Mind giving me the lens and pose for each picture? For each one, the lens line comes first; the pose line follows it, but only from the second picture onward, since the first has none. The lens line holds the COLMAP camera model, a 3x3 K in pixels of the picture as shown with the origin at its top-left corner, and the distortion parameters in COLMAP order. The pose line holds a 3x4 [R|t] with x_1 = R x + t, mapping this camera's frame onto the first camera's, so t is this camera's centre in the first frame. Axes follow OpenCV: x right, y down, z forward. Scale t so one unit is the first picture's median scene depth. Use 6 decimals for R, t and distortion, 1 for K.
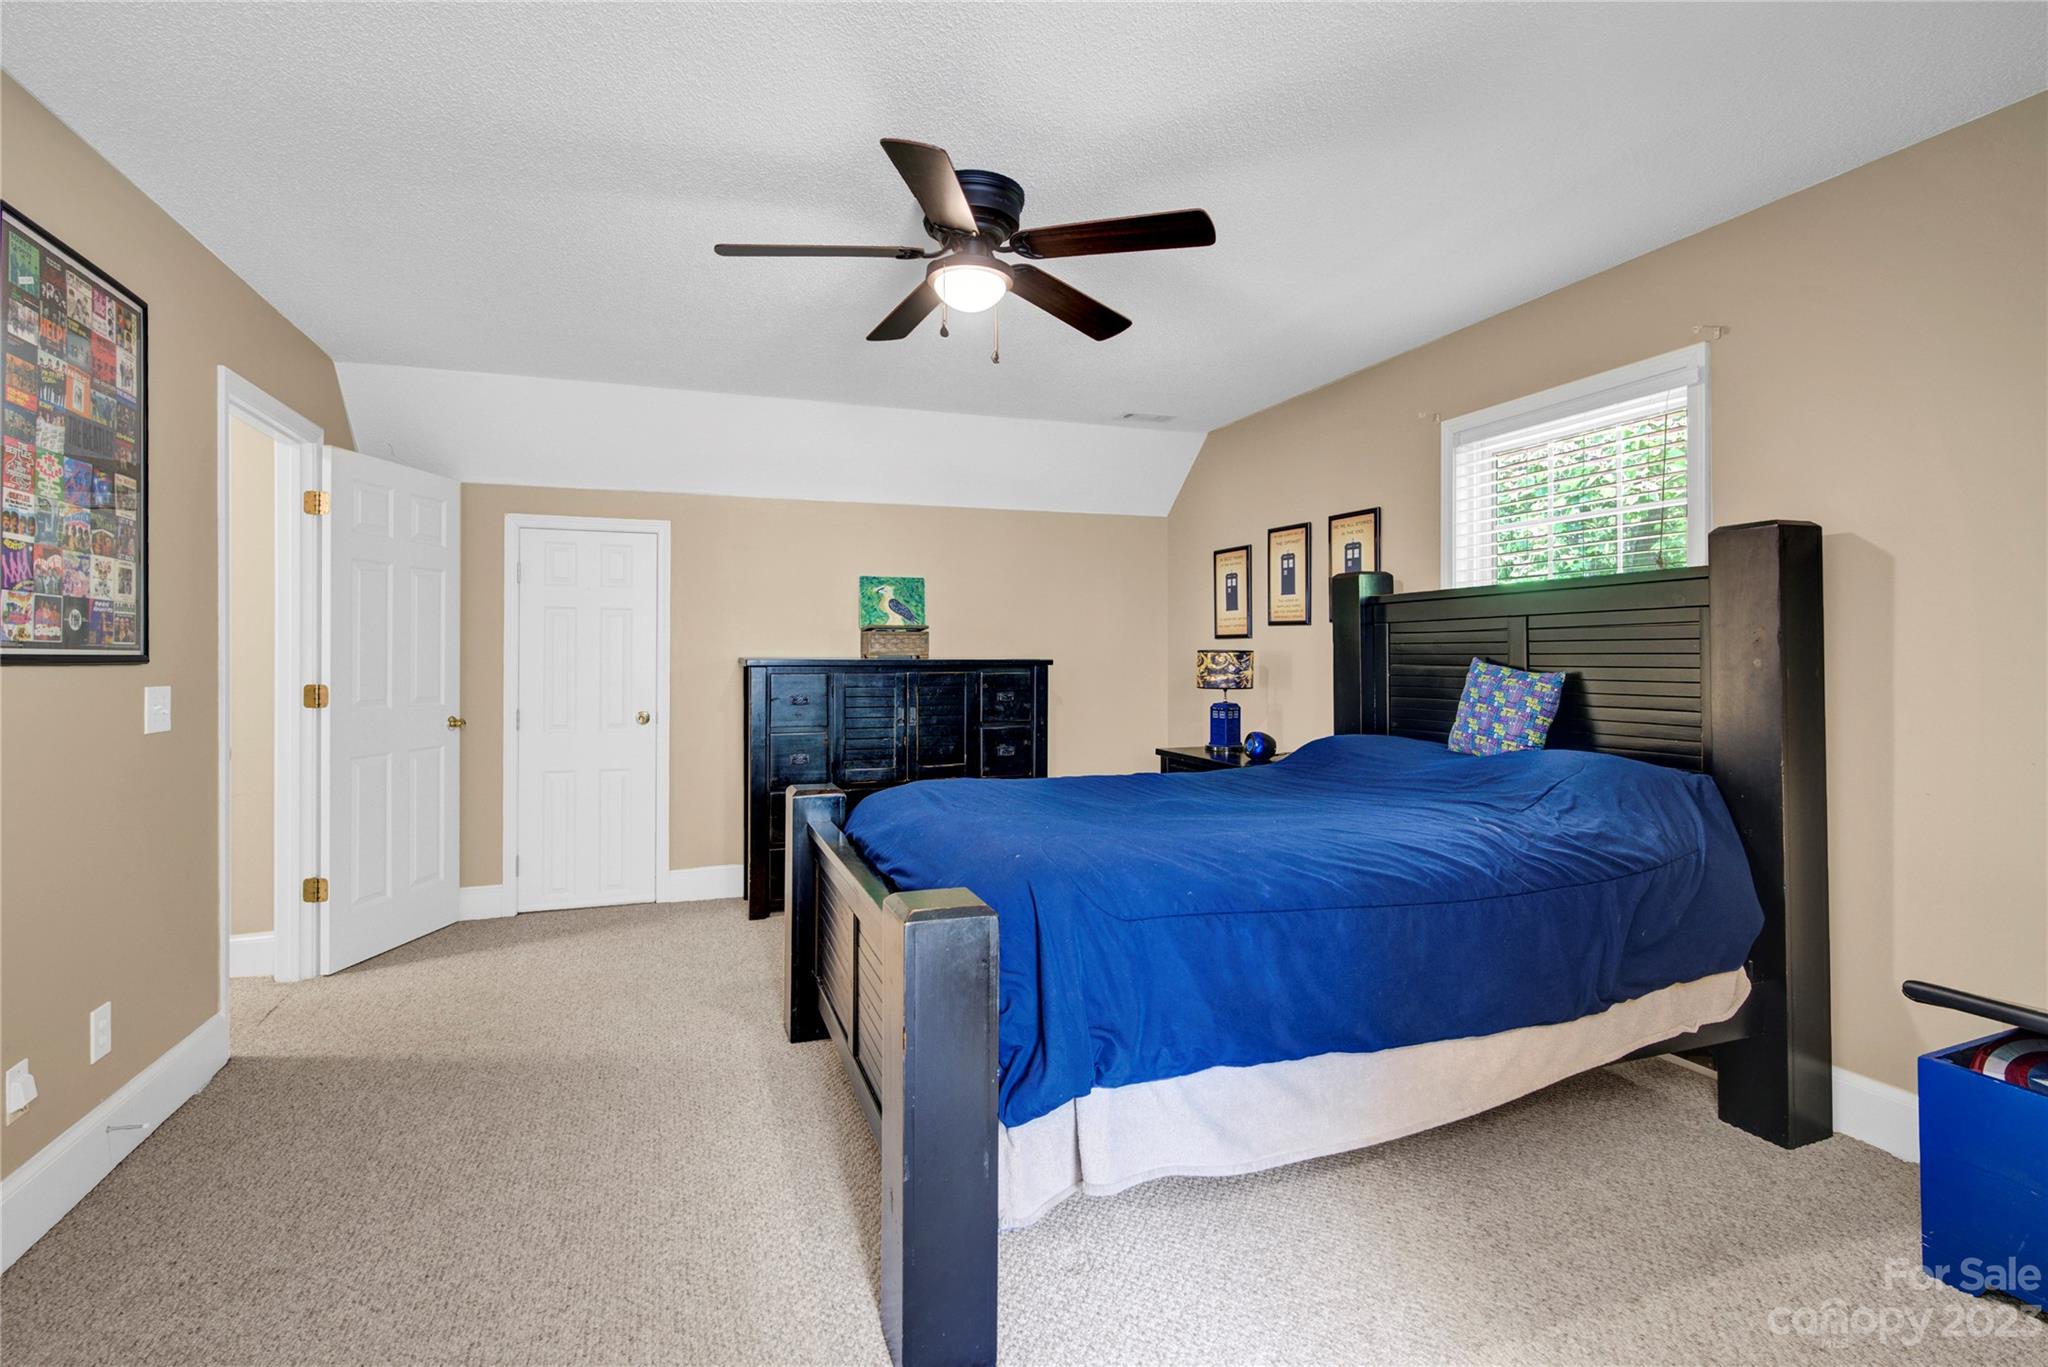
lens RADIAL K [[962.7, 0, 1022.5], [0, 962.7, 649.9], [0, 0, 1]] dist [0.000012, 0.000238]
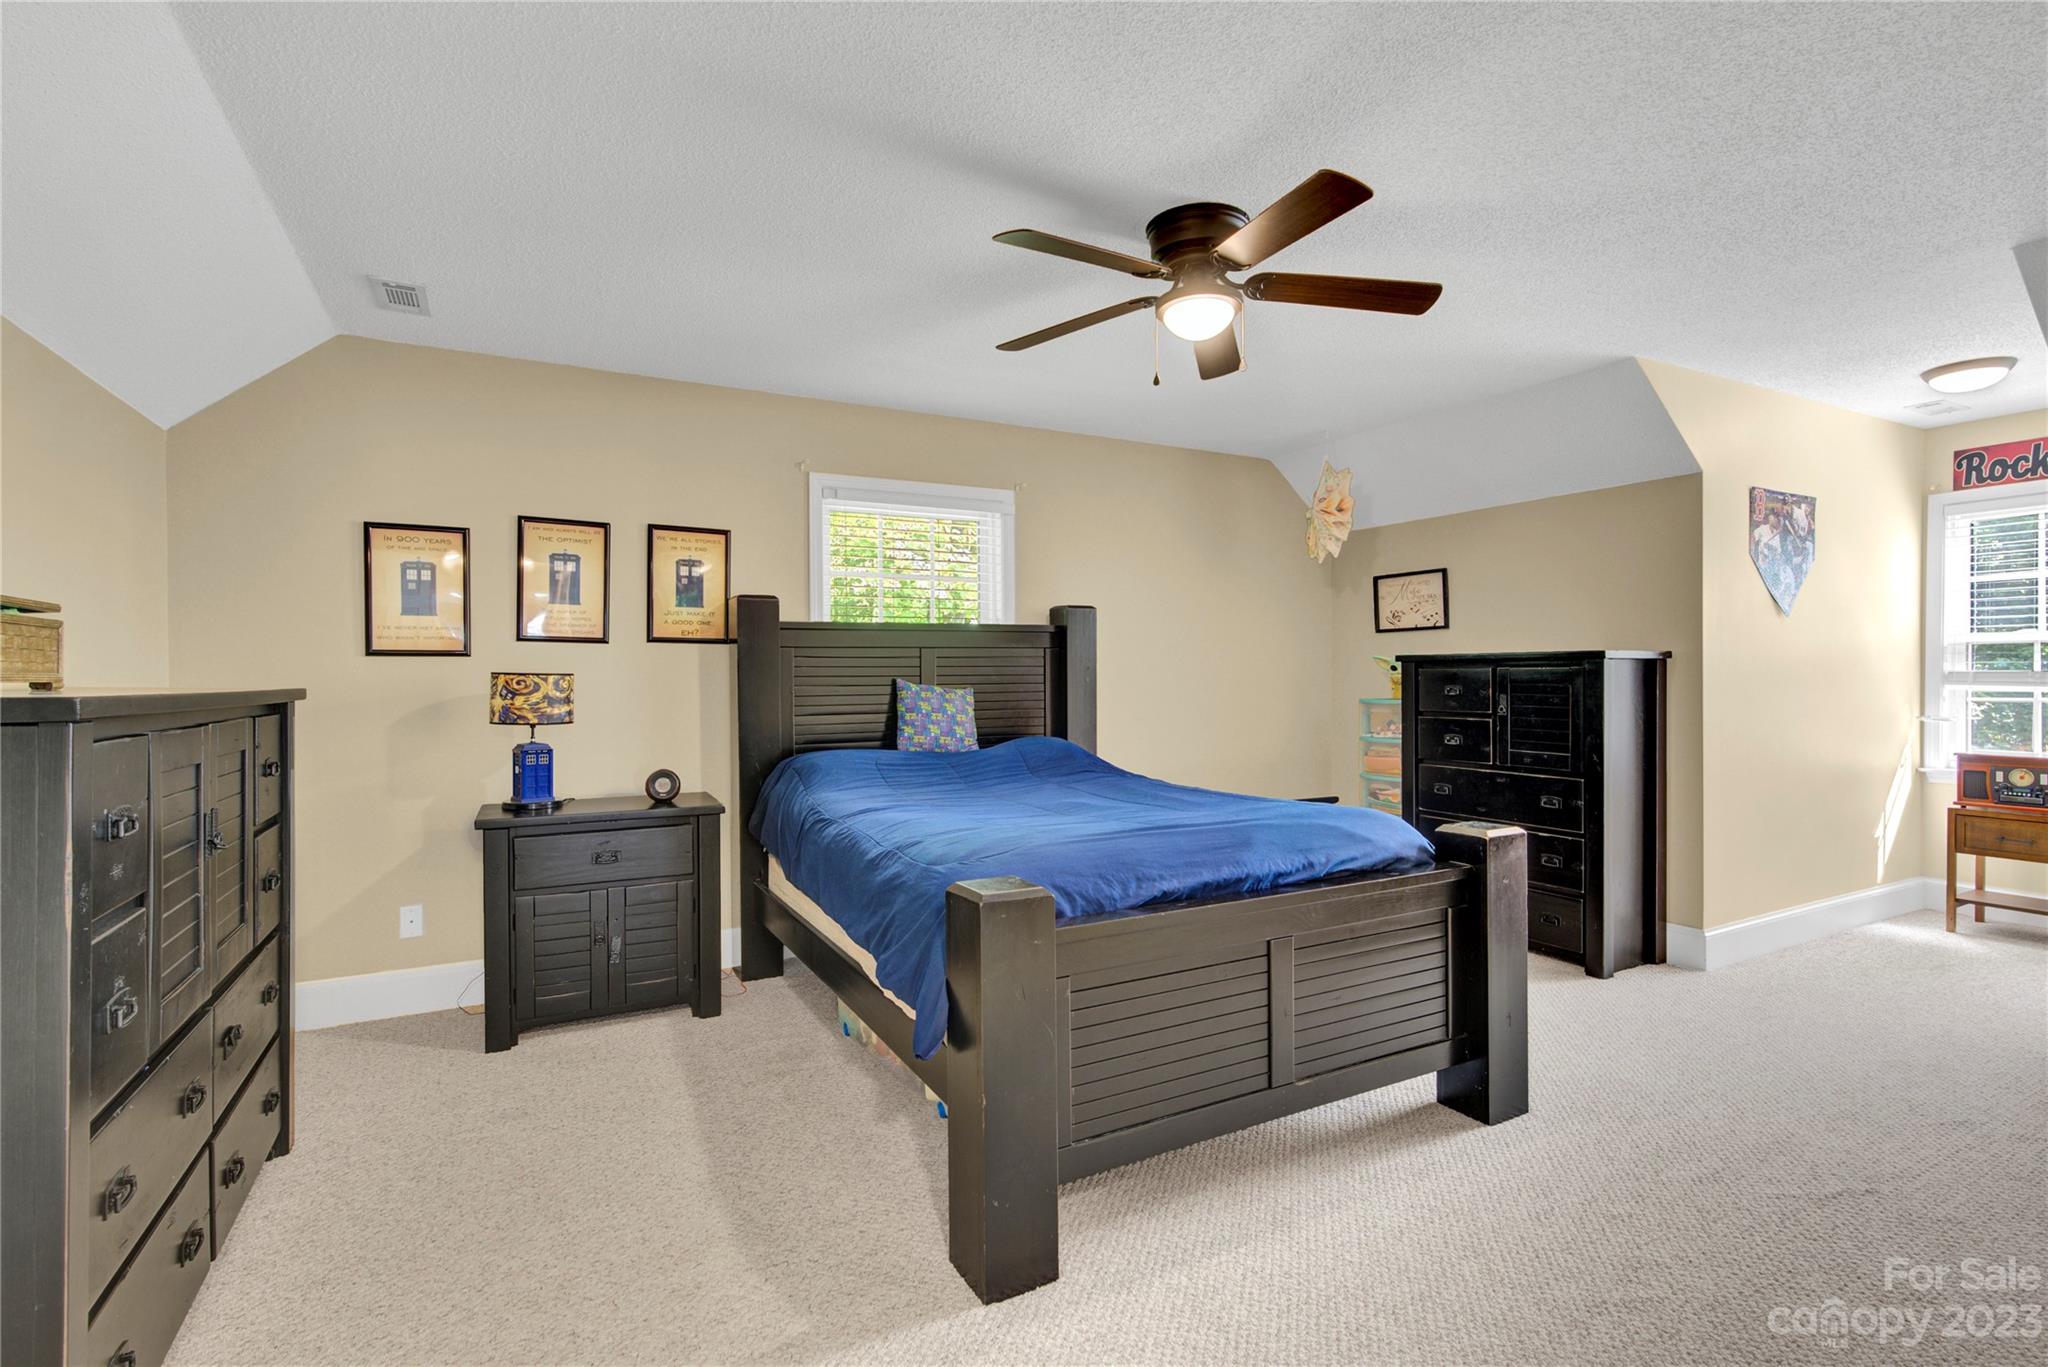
lens RADIAL K [[945.8, 0, 1021.1], [0, 945.8, 682.8], [0, 0, 1]] dist [0.000311, 0.001418]
pose [[-0.145765, -0.004543, 0.989309, -0.708562], [0.001868, 0.999986, 0.004867, 0.006653], [-0.989317, 0.002558, -0.145755, 0.922328]]
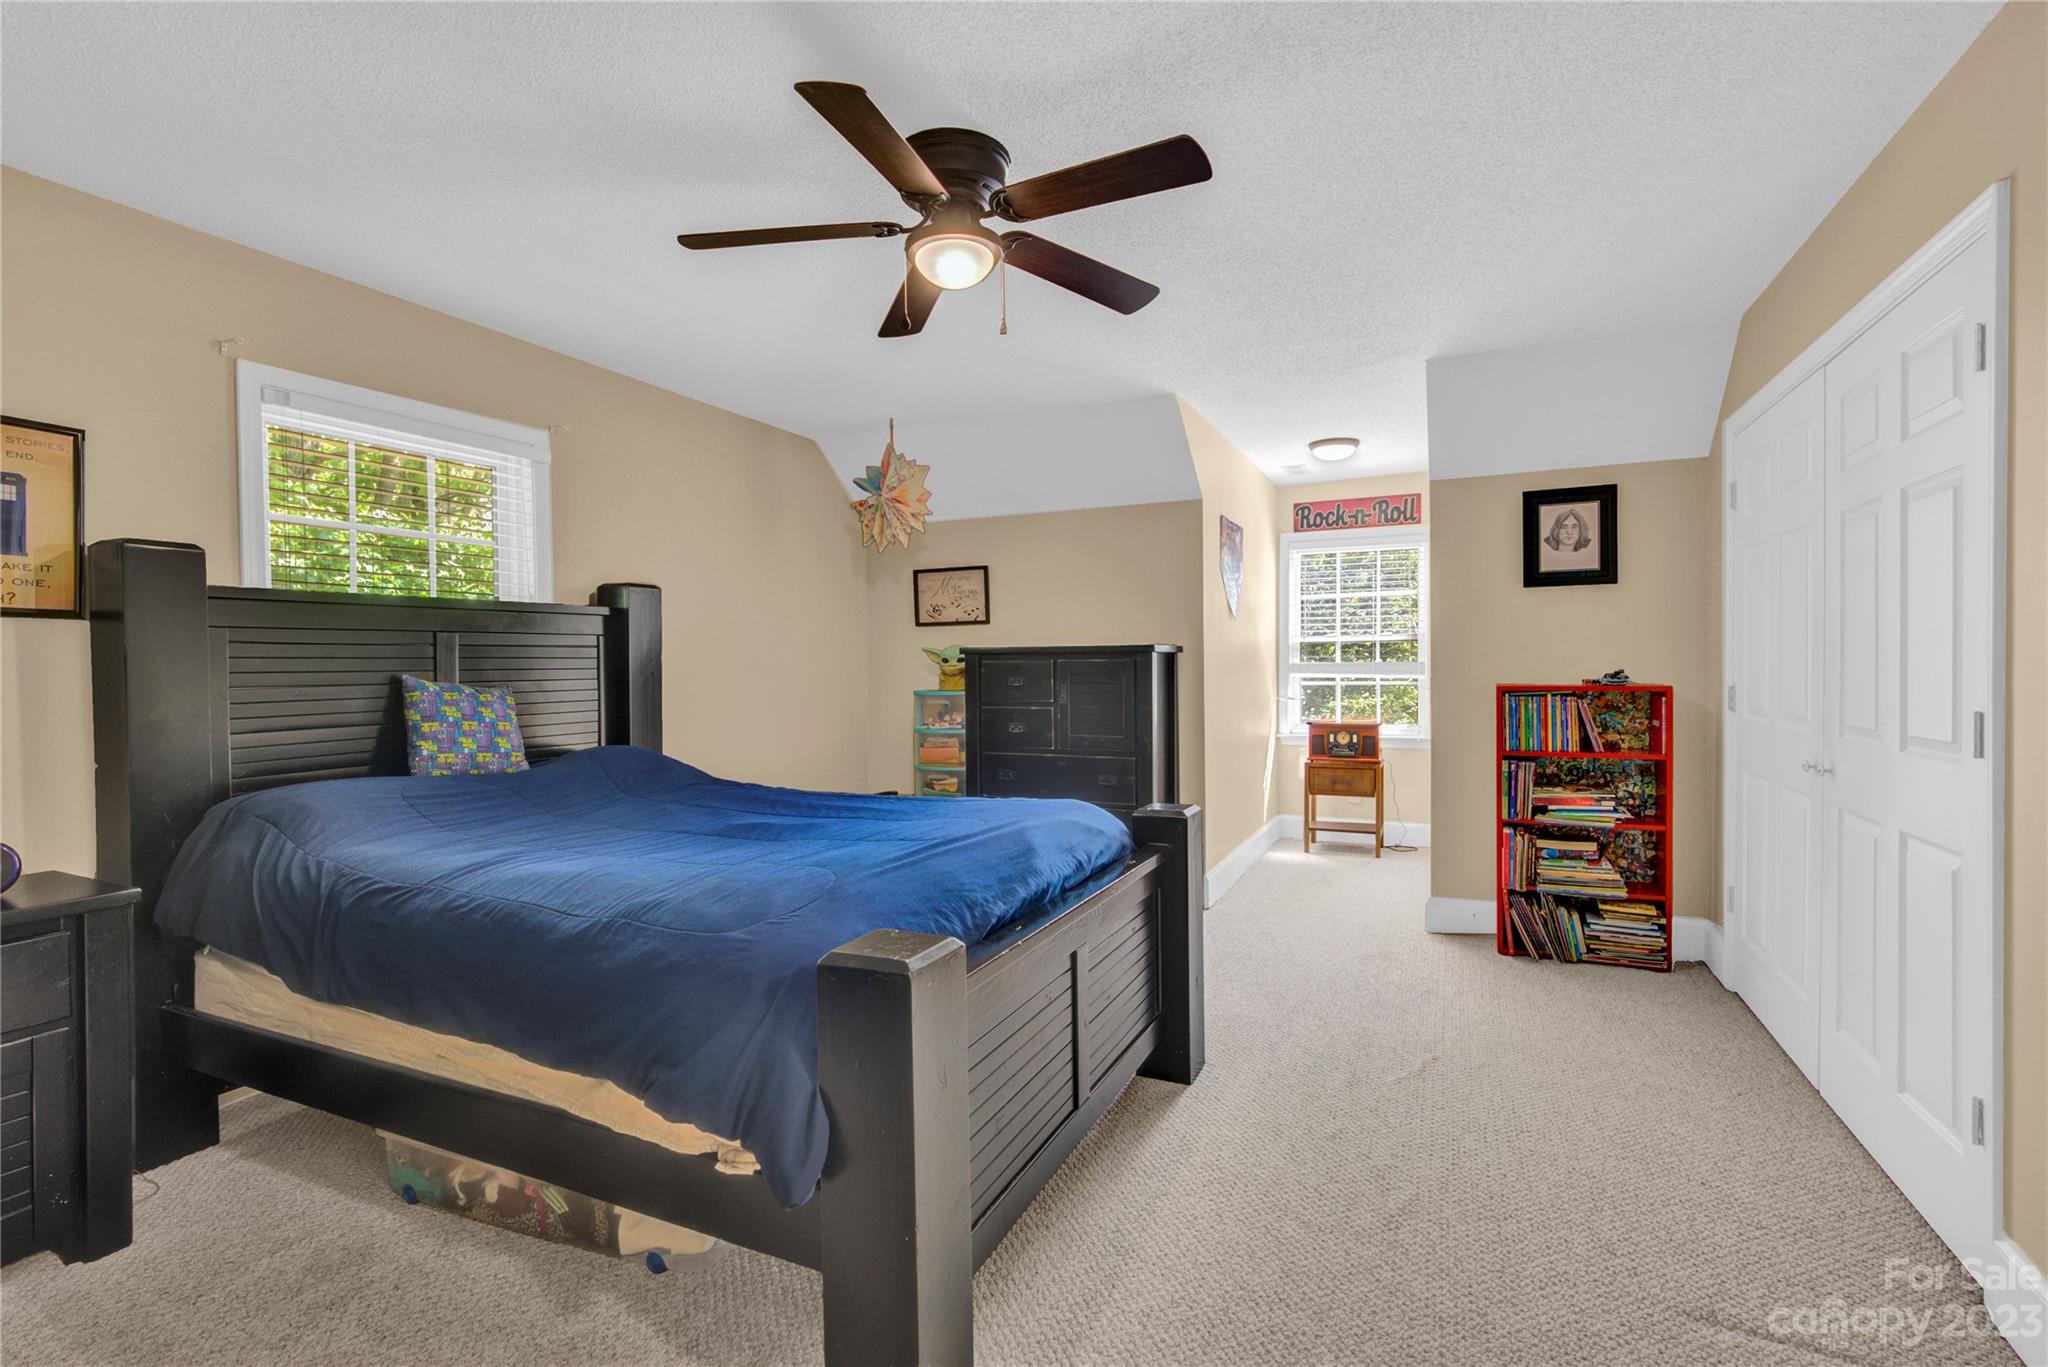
lens RADIAL K [[945.8, 0, 1021.1], [0, 945.8, 682.8], [0, 0, 1]] dist [0.000311, 0.001418]
pose [[-0.707371, -0.005436, 0.706822, -0.505767], [0.007332, 0.999860, 0.015027, 0.005676], [-0.706805, 0.015813, -0.707232, 1.099456]]
